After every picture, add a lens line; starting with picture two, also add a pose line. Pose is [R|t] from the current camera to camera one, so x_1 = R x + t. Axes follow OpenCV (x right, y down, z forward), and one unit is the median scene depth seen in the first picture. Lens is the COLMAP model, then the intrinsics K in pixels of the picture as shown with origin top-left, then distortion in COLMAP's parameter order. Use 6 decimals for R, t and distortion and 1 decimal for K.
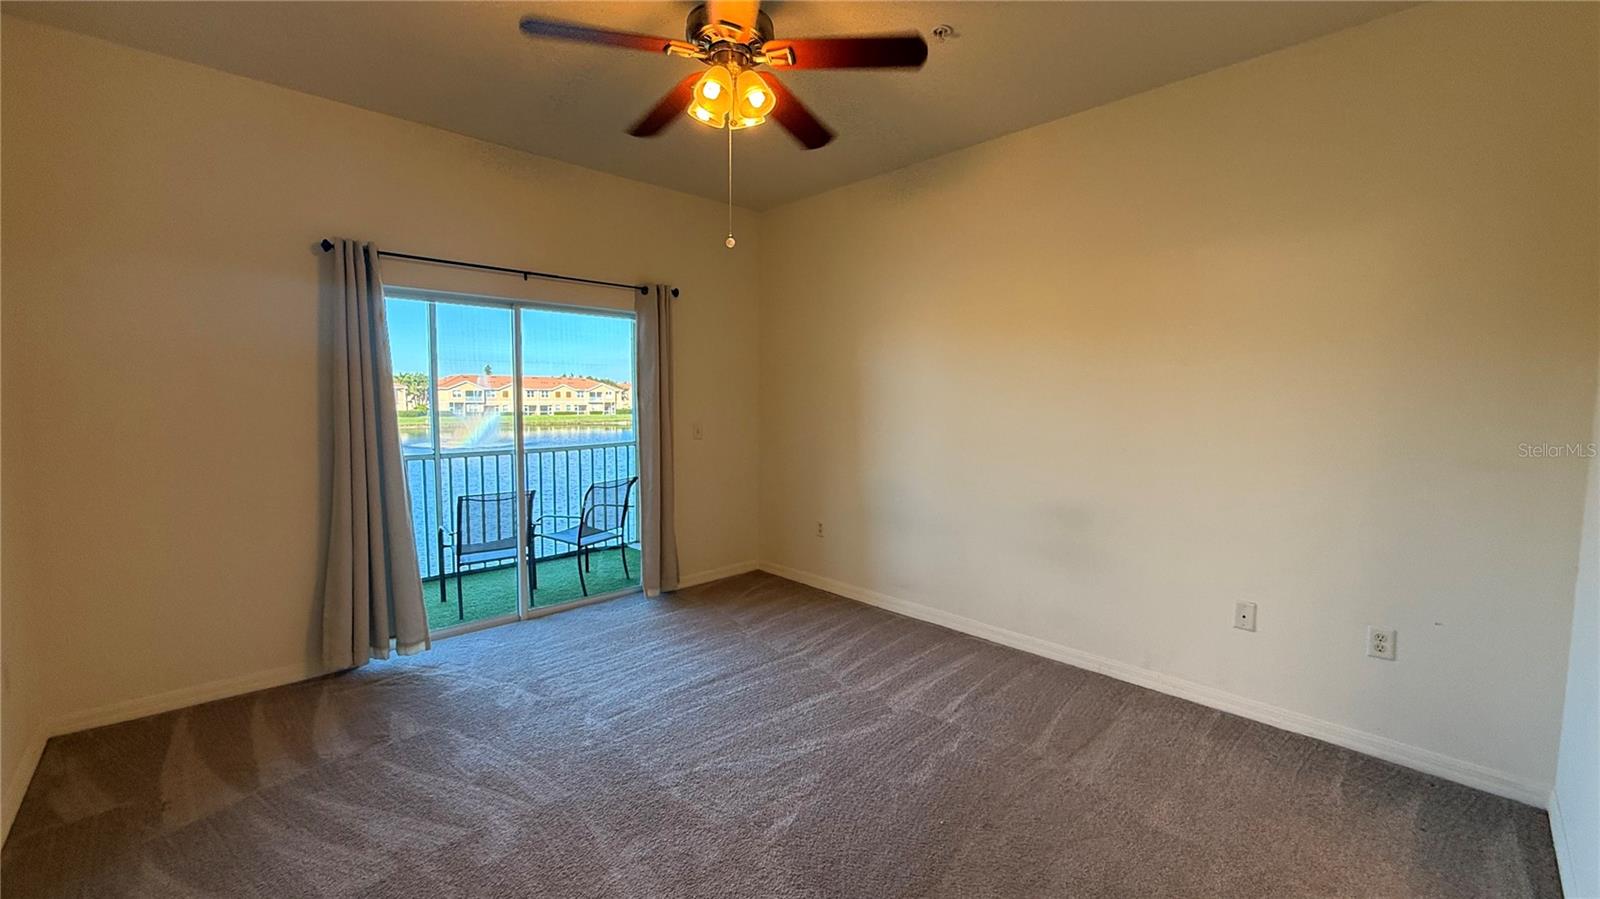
lens RADIAL K [[633.9, 0, 799.9], [0, 633.9, 442.8], [0, 0, 1]] dist [-0.004651, 0.000415]
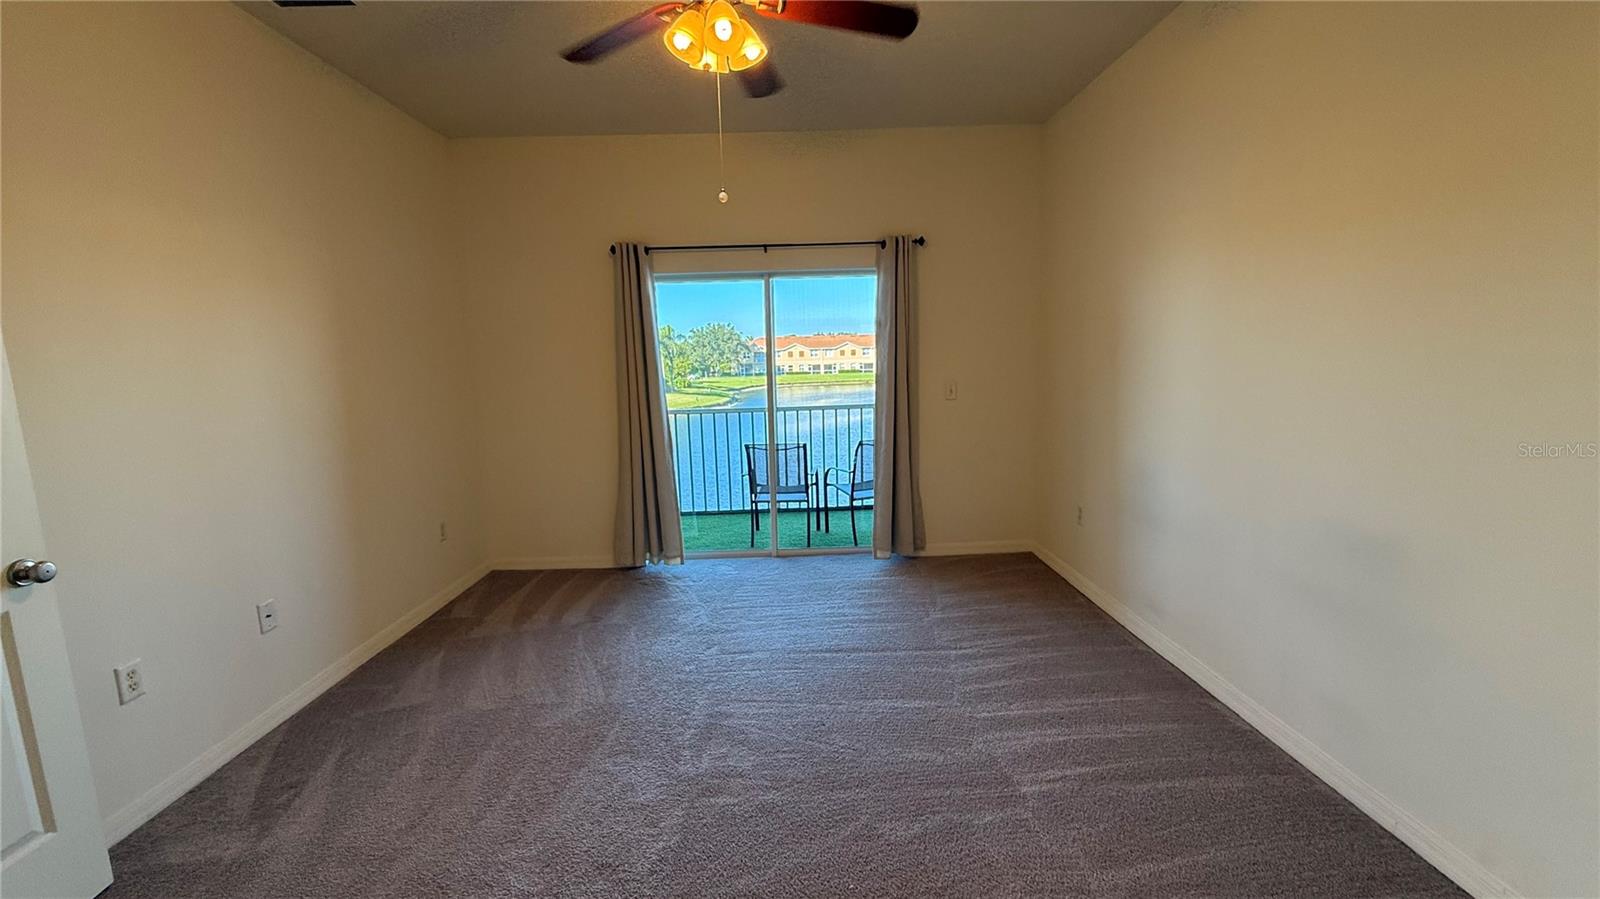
lens RADIAL K [[633.9, 0, 808.0], [0, 633.9, 450.1], [0, 0, 1]] dist [-0.004651, 0.000415]
pose [[0.739621, 0.073433, -0.669006, 0.368964], [-0.016241, 0.995688, 0.091335, -0.016895], [0.672828, -0.056688, 0.737624, 0.214839]]
